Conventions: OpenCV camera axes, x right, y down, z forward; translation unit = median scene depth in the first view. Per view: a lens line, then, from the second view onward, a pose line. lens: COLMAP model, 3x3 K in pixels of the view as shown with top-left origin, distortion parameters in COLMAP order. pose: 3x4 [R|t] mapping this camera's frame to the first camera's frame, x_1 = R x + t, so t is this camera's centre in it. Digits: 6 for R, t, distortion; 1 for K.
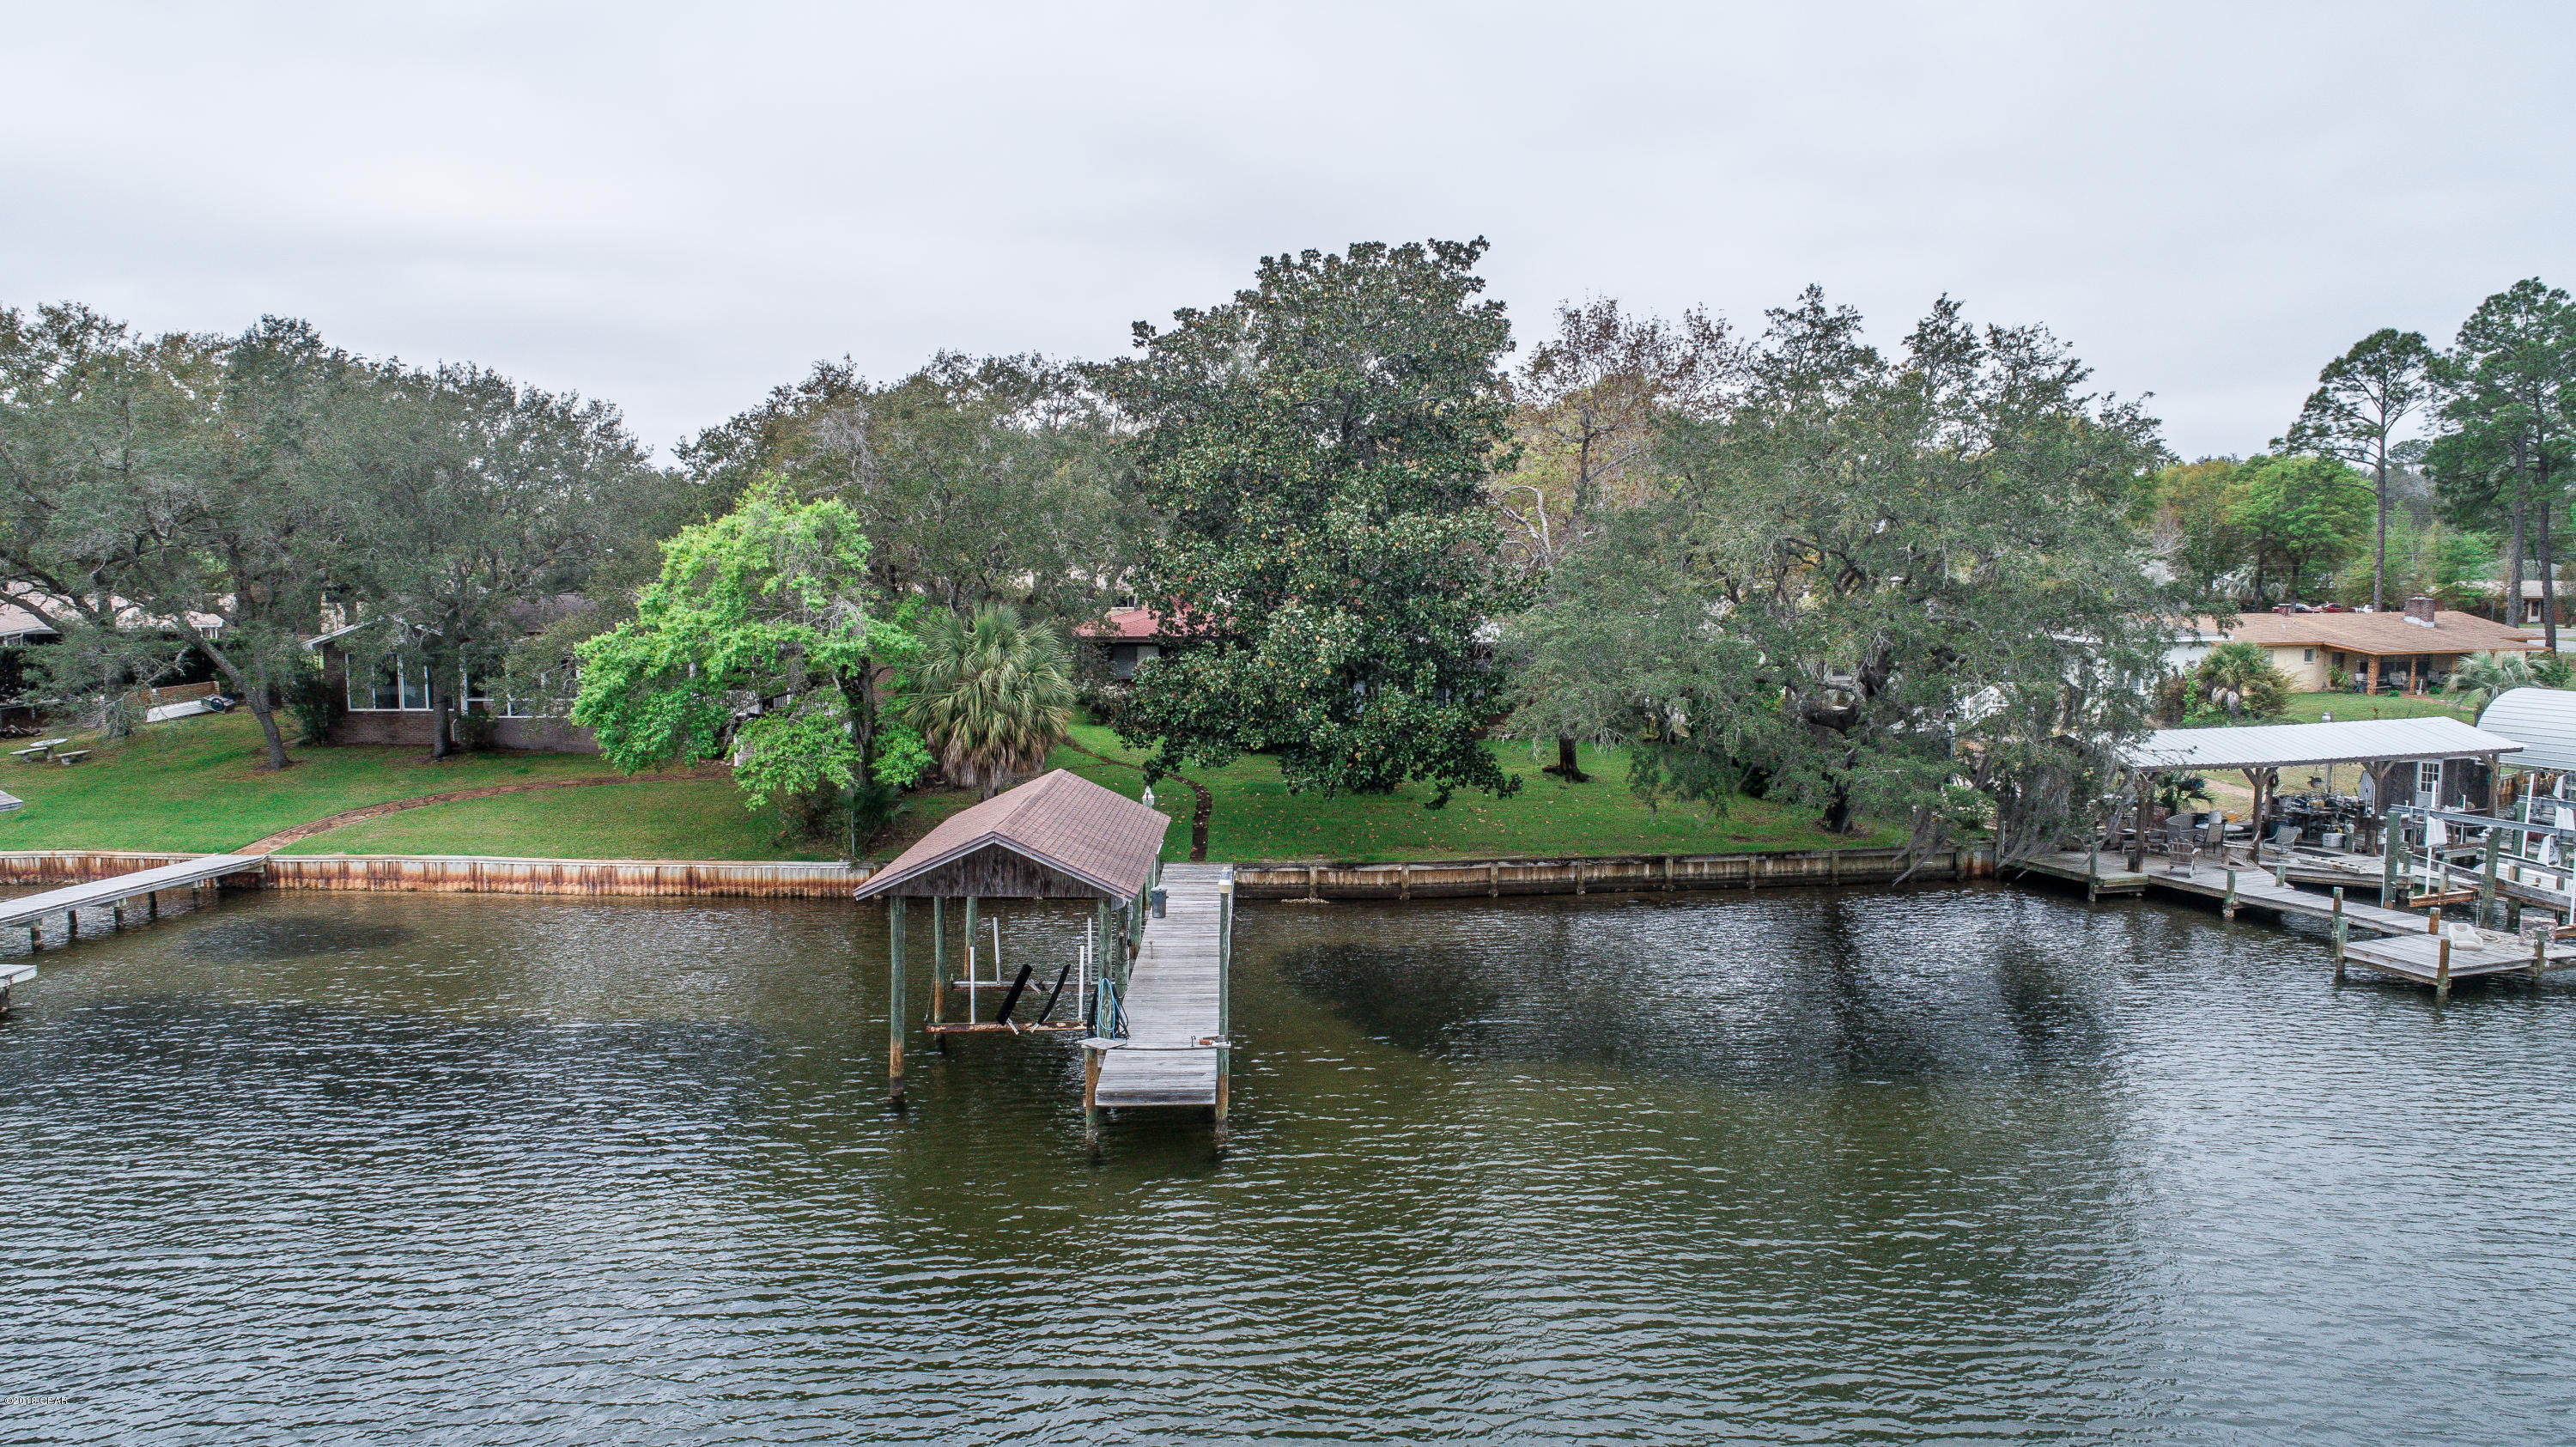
lens RADIAL K [[1660.9, 0, 1272.0], [0, 1660.9, 704.1], [0, 0, 1]] dist [0.019479, 0.008296]
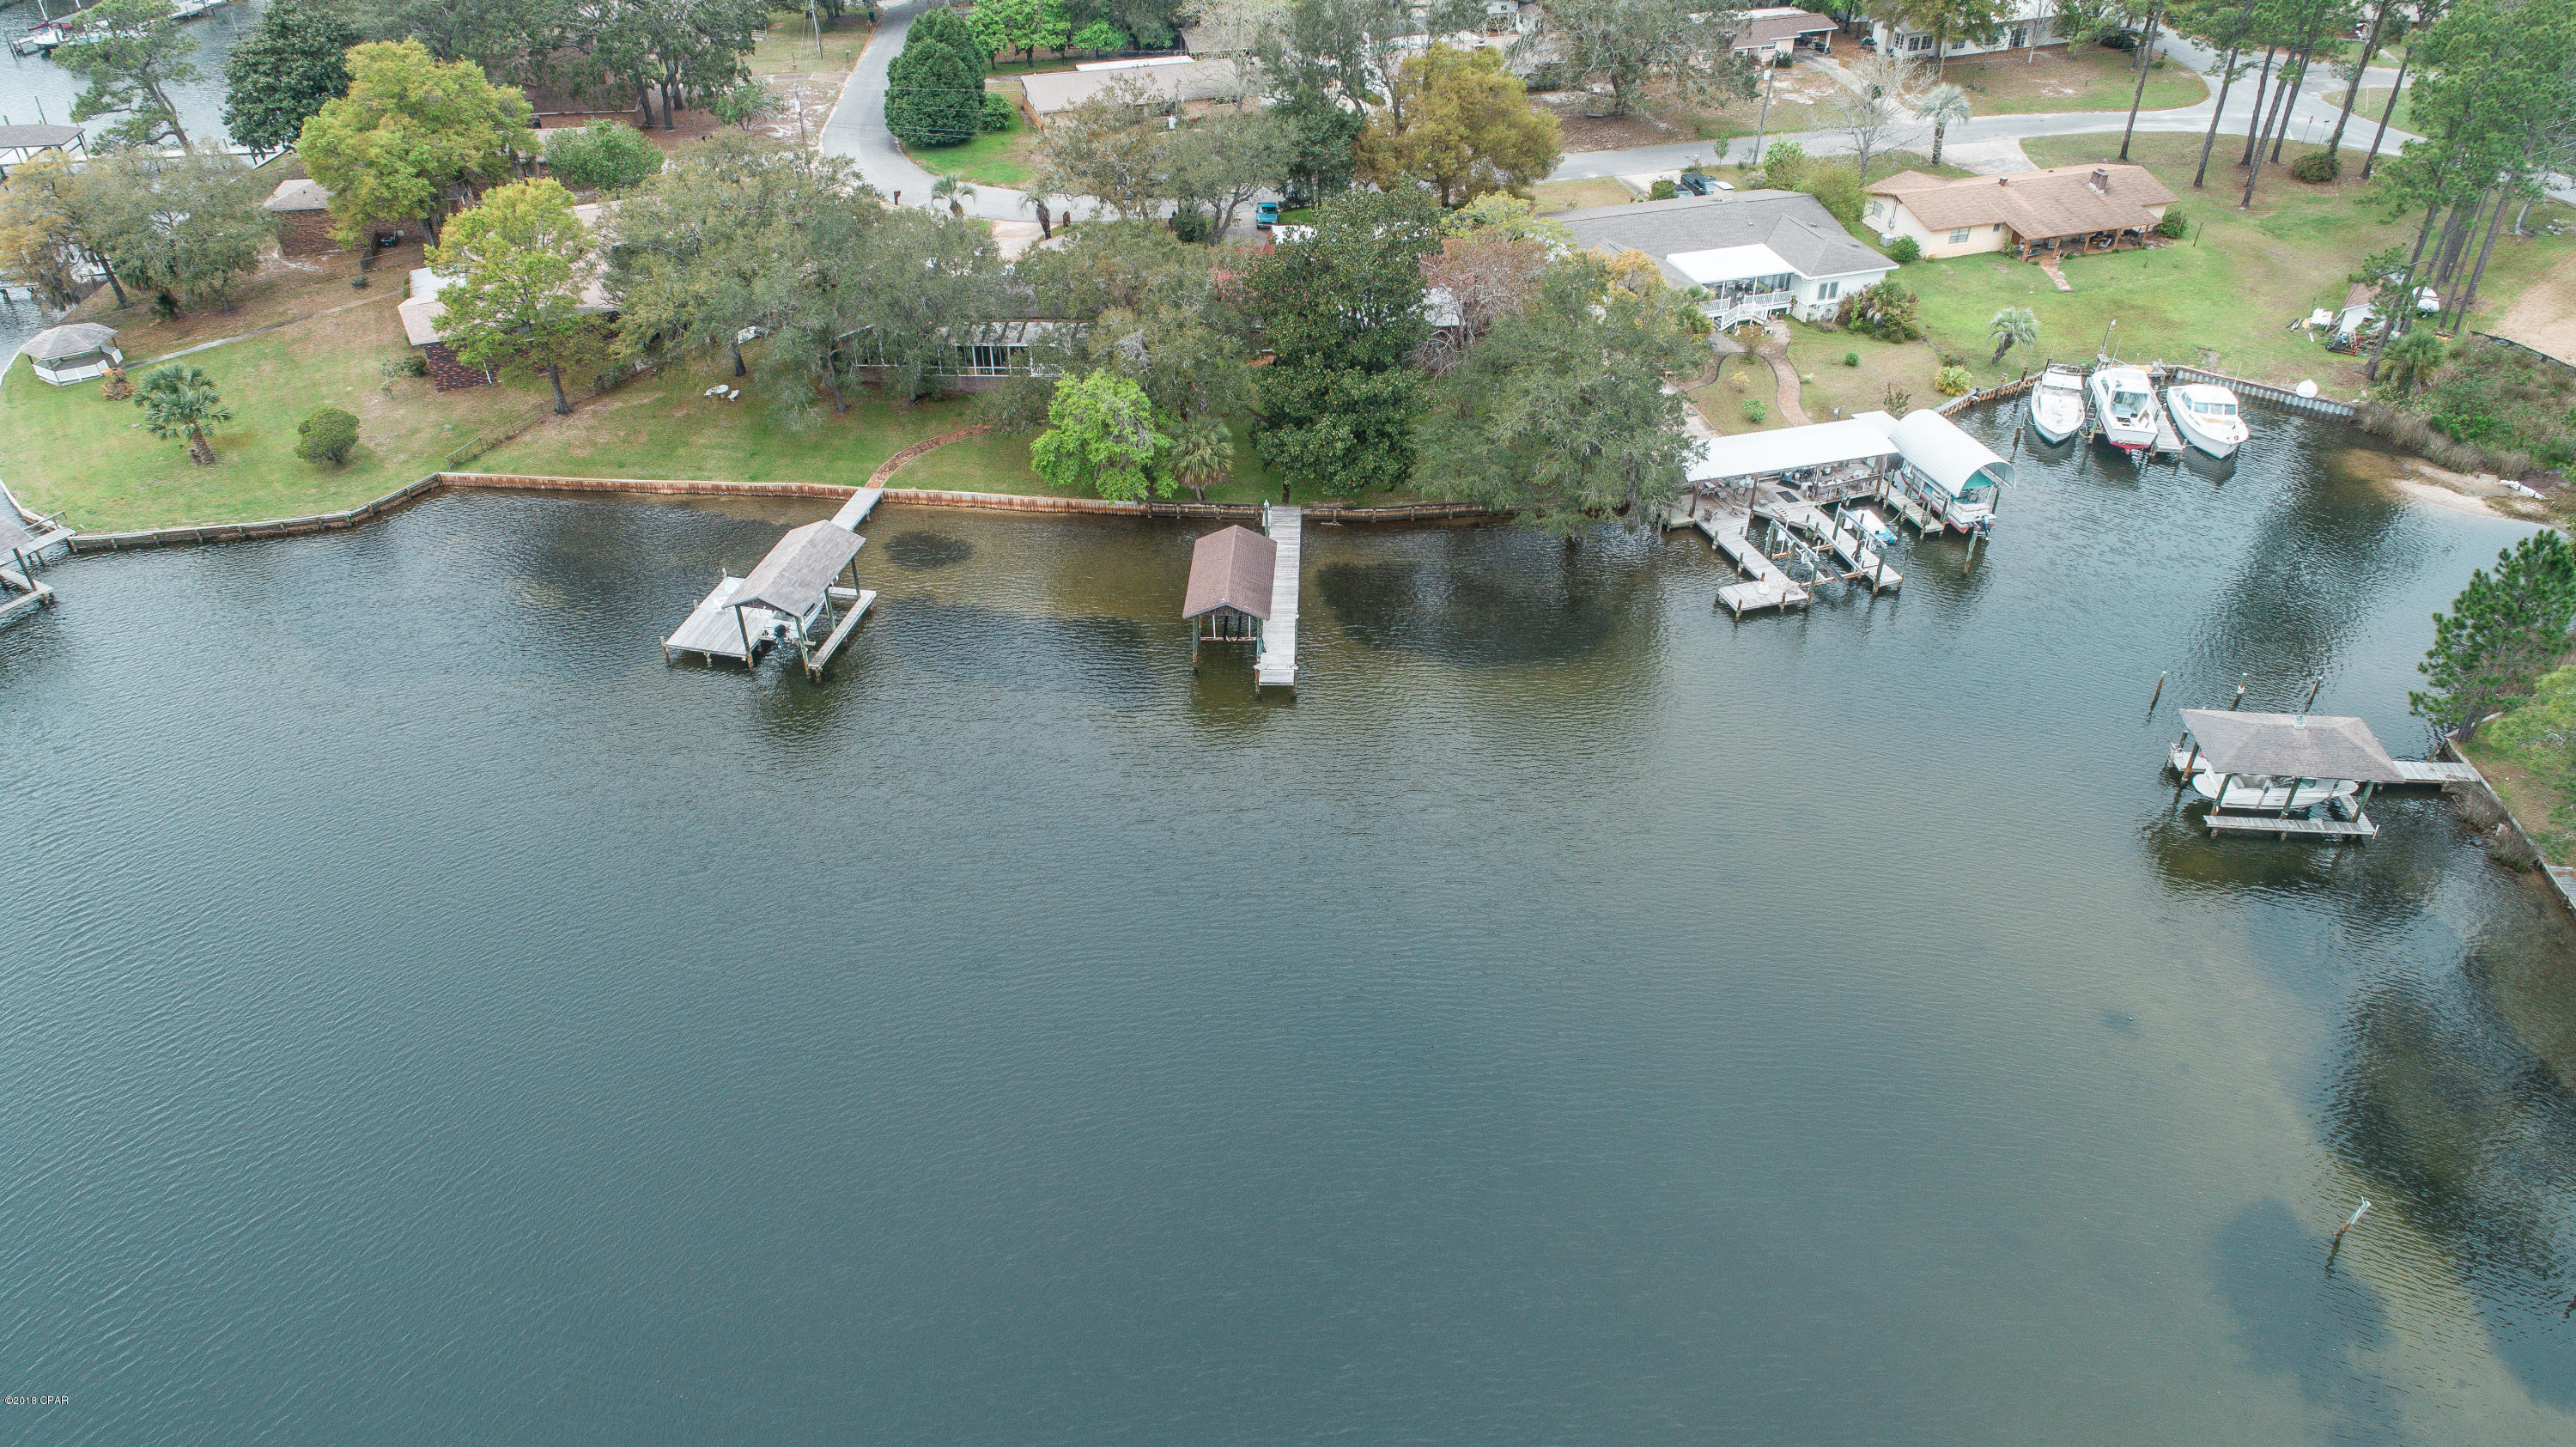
lens RADIAL K [[1660.9, 0, 1289.5], [0, 1660.9, 717.0], [0, 0, 1]] dist [0.019479, 0.008296]
pose [[0.999421, 0.023536, -0.024583, 0.025232], [-0.007553, 0.857698, 0.514099, -0.856107], [0.033184, -0.513616, 0.857379, -1.159128]]
